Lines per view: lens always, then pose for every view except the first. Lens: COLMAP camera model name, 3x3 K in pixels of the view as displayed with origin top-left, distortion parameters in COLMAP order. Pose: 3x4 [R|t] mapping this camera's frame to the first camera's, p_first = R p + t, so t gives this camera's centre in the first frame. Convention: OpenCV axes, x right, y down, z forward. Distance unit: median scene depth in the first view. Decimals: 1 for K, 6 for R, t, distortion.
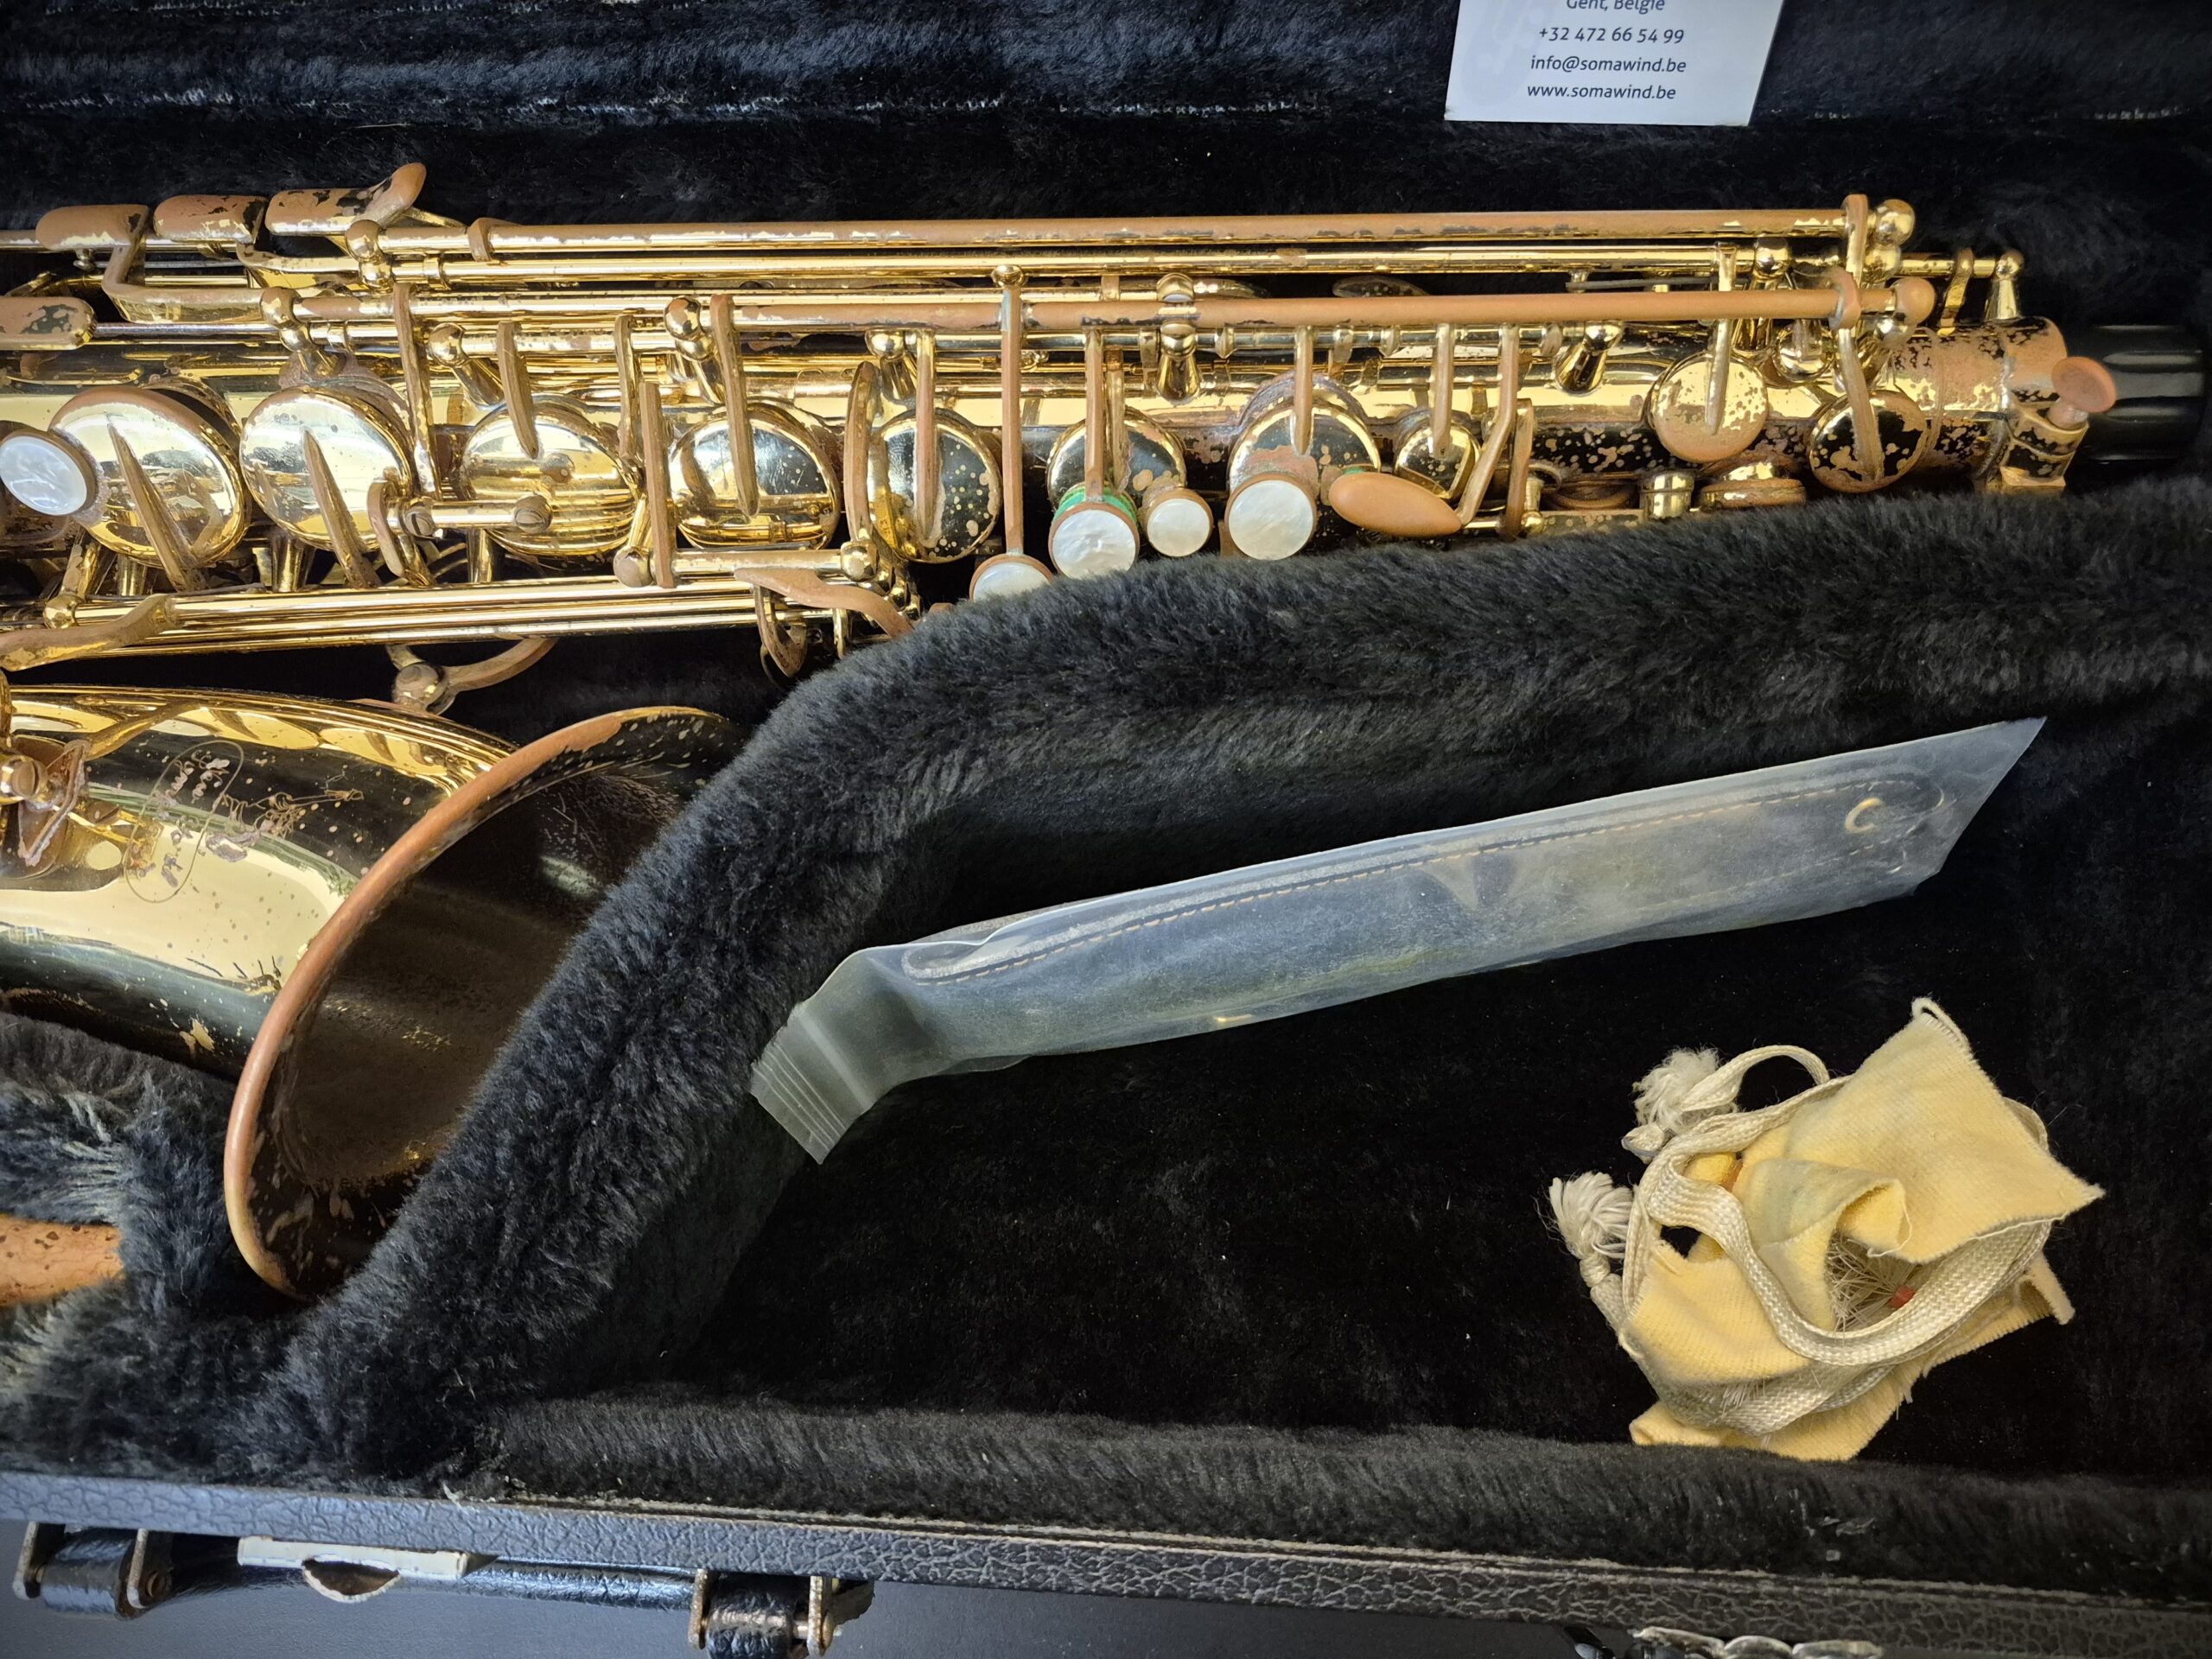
lens RADIAL K [[1551.0, 0, 1106.0], [0, 1551.0, 829.5], [0, 0, 1]] dist [0.074825, -0.108409]
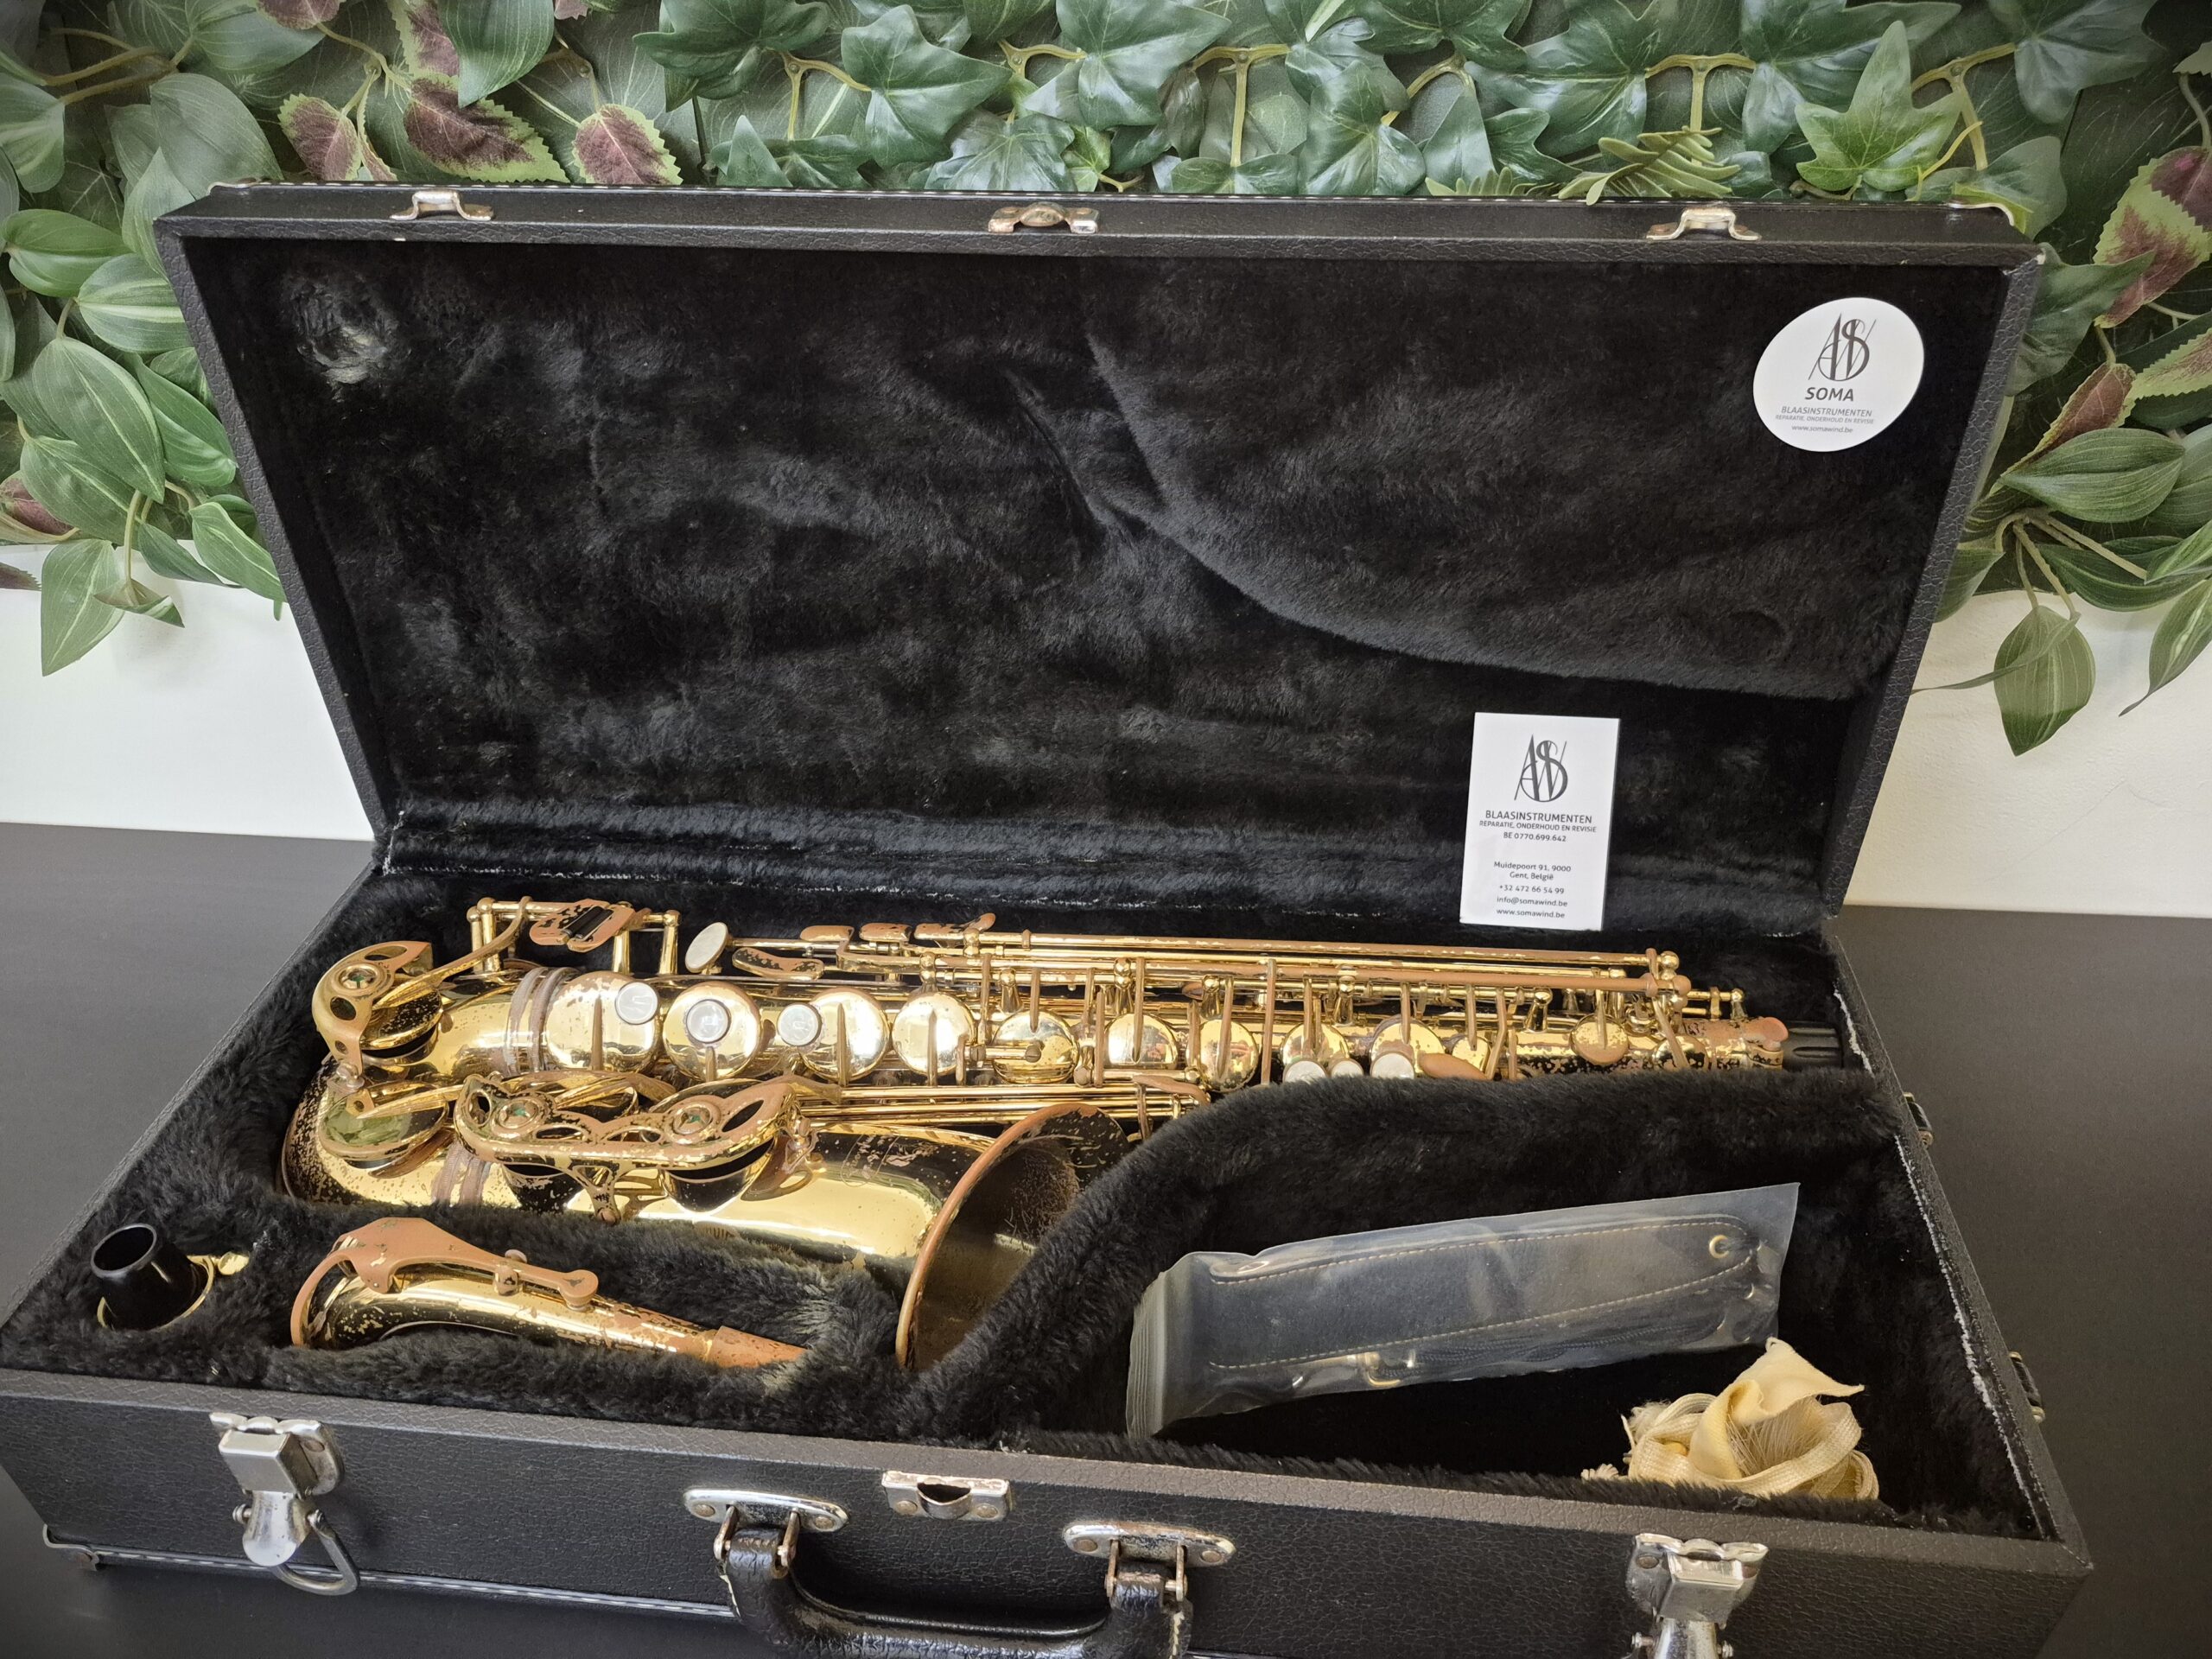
lens RADIAL K [[1519.0, 0, 1116.4], [0, 1519.0, 833.8], [0, 0, 1]] dist [0.062309, -0.050845]
pose [[0.998383, 0.052626, -0.021484, -0.228015], [-0.054737, 0.788200, -0.612980, 0.792659], [-0.015325, 0.613165, 0.789806, -0.761024]]
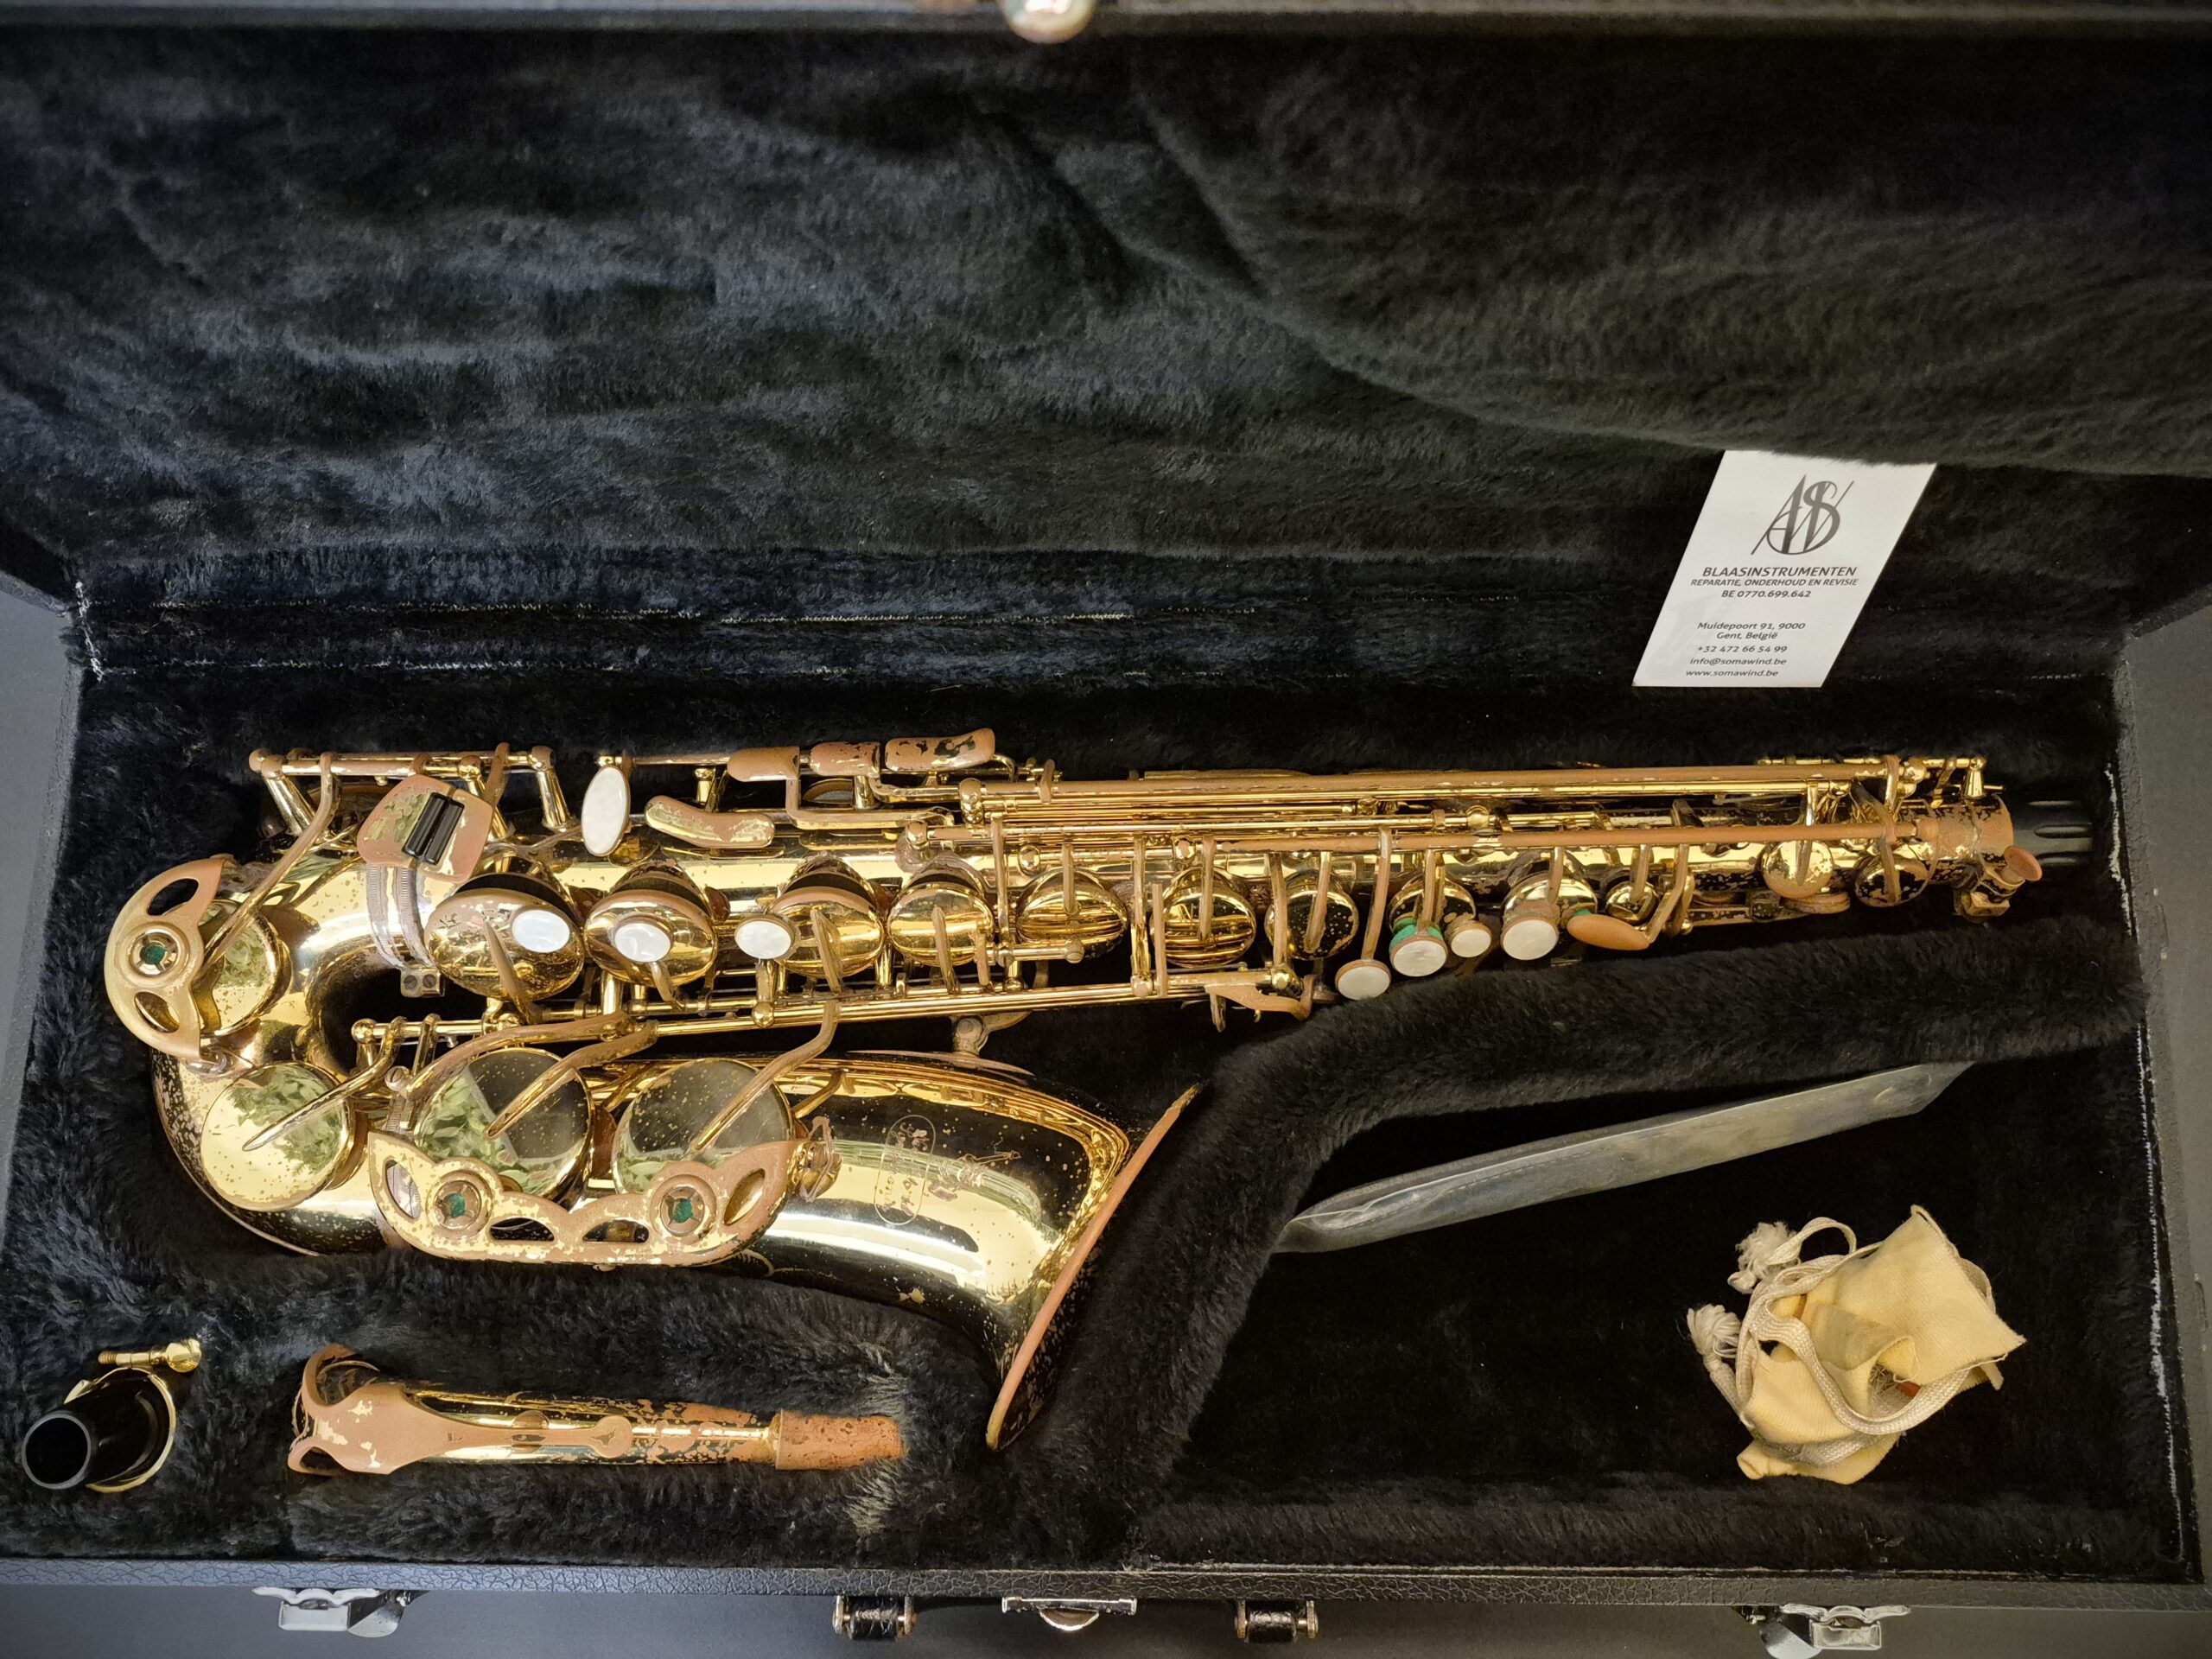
lens RADIAL K [[1559.8, 0, 1096.5], [0, 1559.8, 826.0], [0, 0, 1]] dist [0.025367, -0.015215]
pose [[0.998214, -0.035163, 0.048286, -0.416599], [0.030895, 0.995777, 0.086454, -0.469233], [-0.051123, -0.084808, 0.995085, -0.575908]]
